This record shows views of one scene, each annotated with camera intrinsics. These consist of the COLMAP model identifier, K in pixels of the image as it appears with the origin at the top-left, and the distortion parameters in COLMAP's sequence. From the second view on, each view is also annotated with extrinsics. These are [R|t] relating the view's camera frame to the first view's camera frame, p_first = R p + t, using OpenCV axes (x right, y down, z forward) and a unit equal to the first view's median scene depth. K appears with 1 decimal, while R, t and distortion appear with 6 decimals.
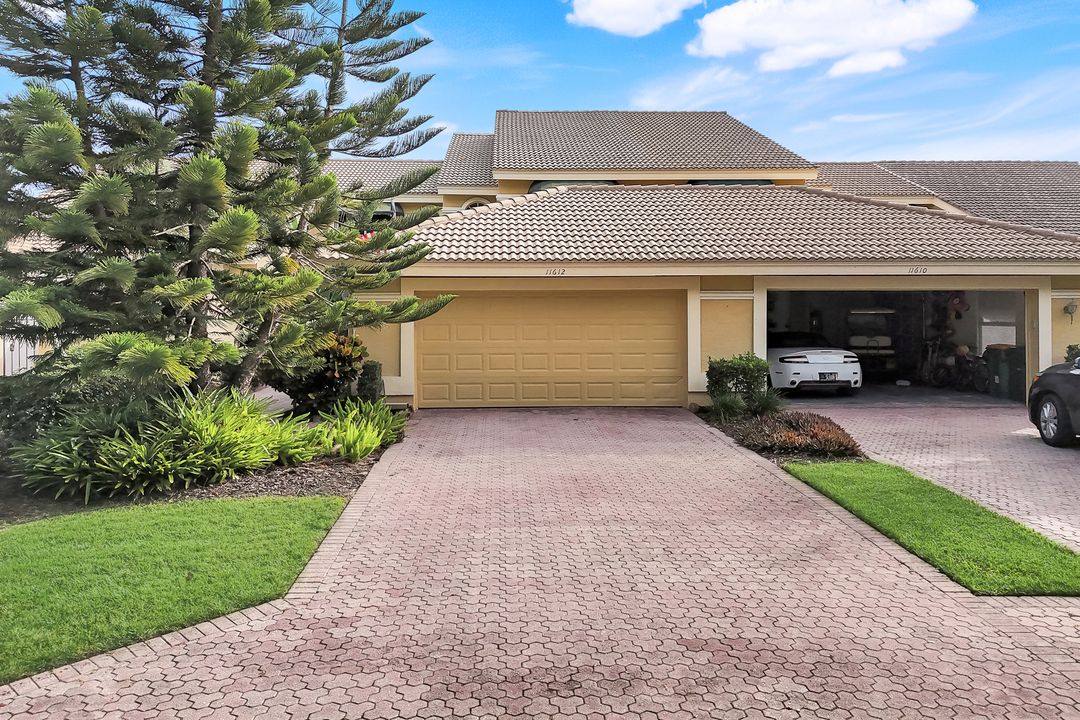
lens RADIAL K [[798.8, 0, 543.5], [0, 798.8, 309.4], [0, 0, 1]] dist [0.077589, -0.072235]
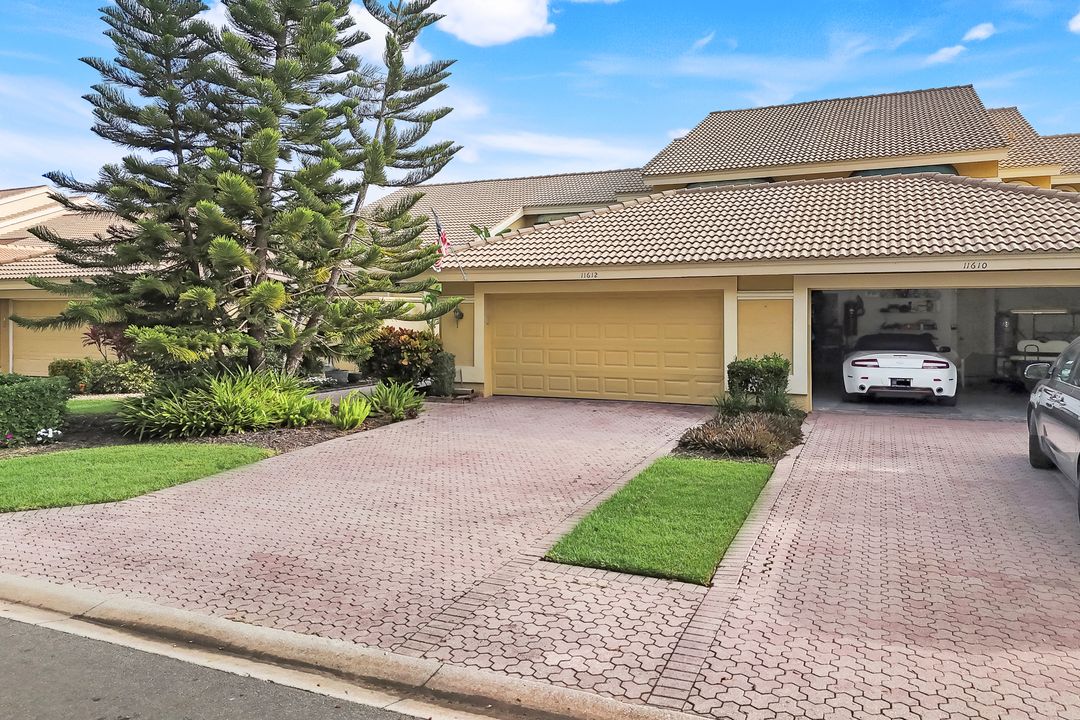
lens RADIAL K [[798.8, 0, 543.5], [0, 798.8, 309.4], [0, 0, 1]] dist [0.077589, -0.072235]
pose [[0.897322, -0.000964, -0.441376, 0.421974], [0.001216, 0.999999, 0.000287, -0.000602], [0.441376, -0.000794, 0.897322, -0.005669]]
